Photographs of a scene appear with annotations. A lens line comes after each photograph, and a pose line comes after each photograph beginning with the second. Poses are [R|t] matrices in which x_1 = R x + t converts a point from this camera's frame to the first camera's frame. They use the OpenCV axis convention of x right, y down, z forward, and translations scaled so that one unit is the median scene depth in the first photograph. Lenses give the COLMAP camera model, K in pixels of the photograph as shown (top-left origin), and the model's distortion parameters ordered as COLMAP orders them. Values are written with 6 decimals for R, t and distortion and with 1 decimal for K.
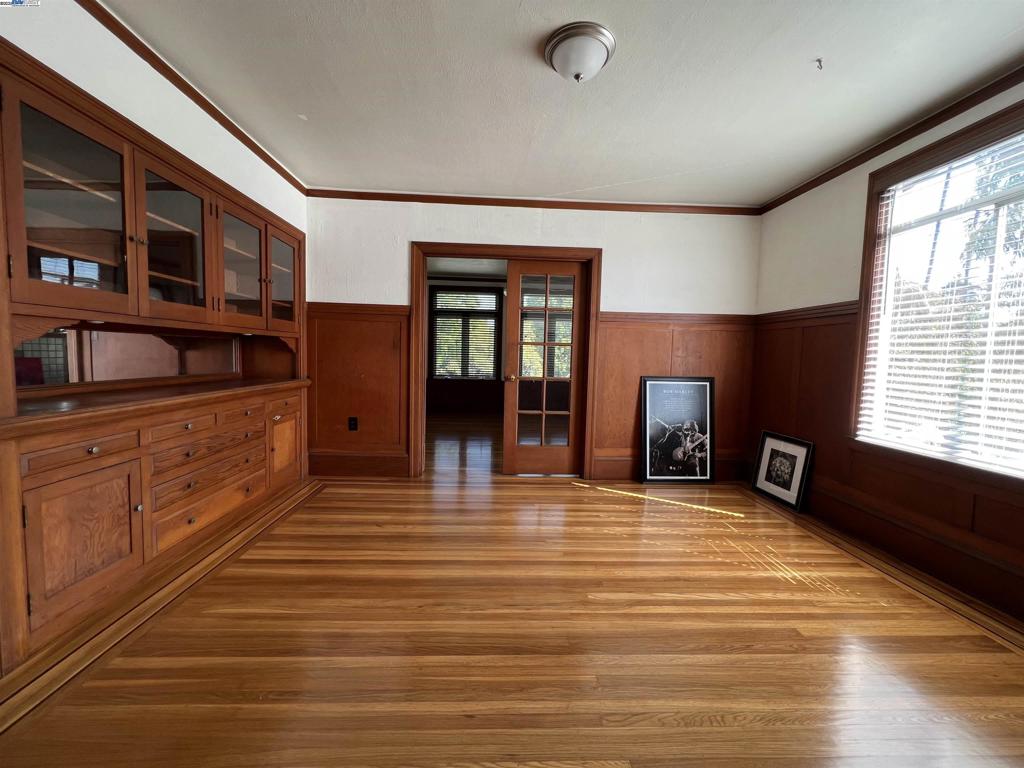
lens RADIAL K [[410.3, 0, 511.2], [0, 410.3, 384.1], [0, 0, 1]] dist [-0.000728, 0.000388]
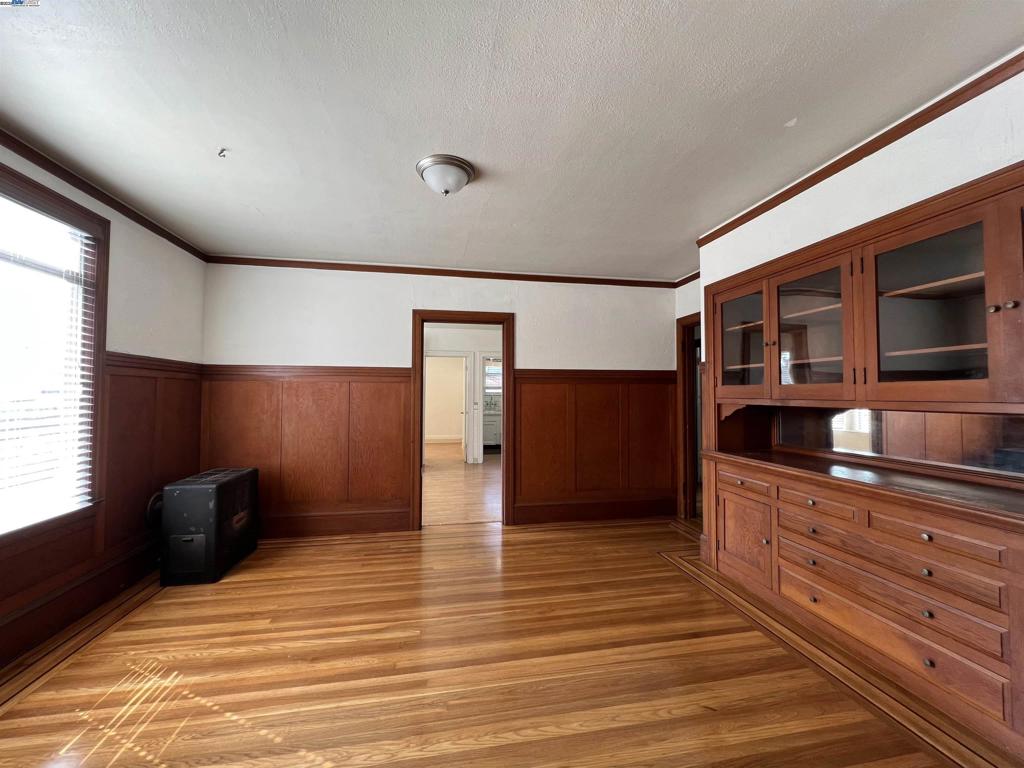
lens RADIAL K [[412.5, 0, 516.6], [0, 412.5, 386.8], [0, 0, 1]] dist [-0.000265, 0.000222]
pose [[-0.989272, -0.029592, -0.143057, 0.093036], [-0.036371, 0.998324, 0.045012, -0.204982], [0.141485, 0.049732, -0.988690, 1.912461]]
